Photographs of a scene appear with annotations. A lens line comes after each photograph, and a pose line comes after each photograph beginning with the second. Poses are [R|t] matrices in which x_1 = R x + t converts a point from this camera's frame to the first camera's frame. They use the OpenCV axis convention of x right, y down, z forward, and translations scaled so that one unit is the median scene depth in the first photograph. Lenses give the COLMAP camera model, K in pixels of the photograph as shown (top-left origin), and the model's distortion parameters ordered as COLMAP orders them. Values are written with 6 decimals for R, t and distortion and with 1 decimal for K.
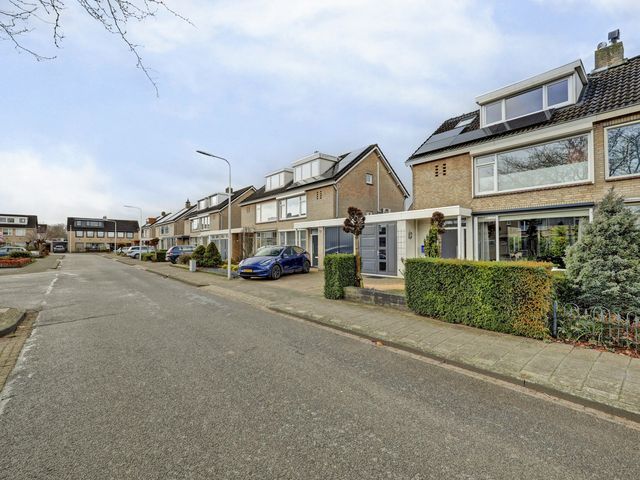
lens RADIAL K [[296.3, 0, 320.2], [0, 296.3, 235.7], [0, 0, 1]] dist [-0.001376, -0.000389]
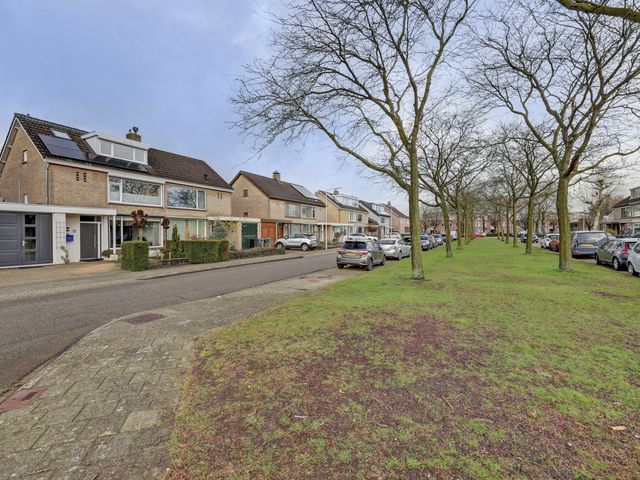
lens RADIAL K [[291.2, 0, 327.1], [0, 291.2, 242.8], [0, 0, 1]] dist [-0.000222, 0.000160]
pose [[-0.390449, -0.027057, 0.920227, -1.307367], [-0.028669, 0.999441, 0.017222, 0.015528], [-0.920178, -0.019657, -0.391006, 0.555179]]
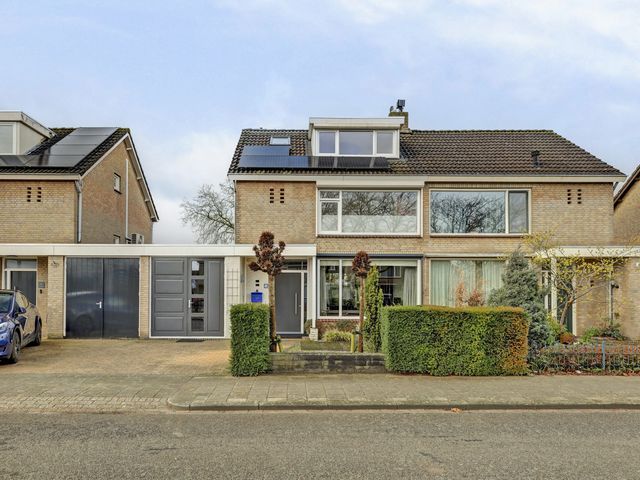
lens RADIAL K [[423.3, 0, 288.1], [0, 423.3, 287.5], [0, 0, 1]] dist [-0.001359, 0.000825]
pose [[0.641545, 0.019864, 0.766828, -0.463218], [-0.031423, 0.999506, 0.000398, 0.019455], [-0.766441, -0.024351, 0.641853, 0.287037]]
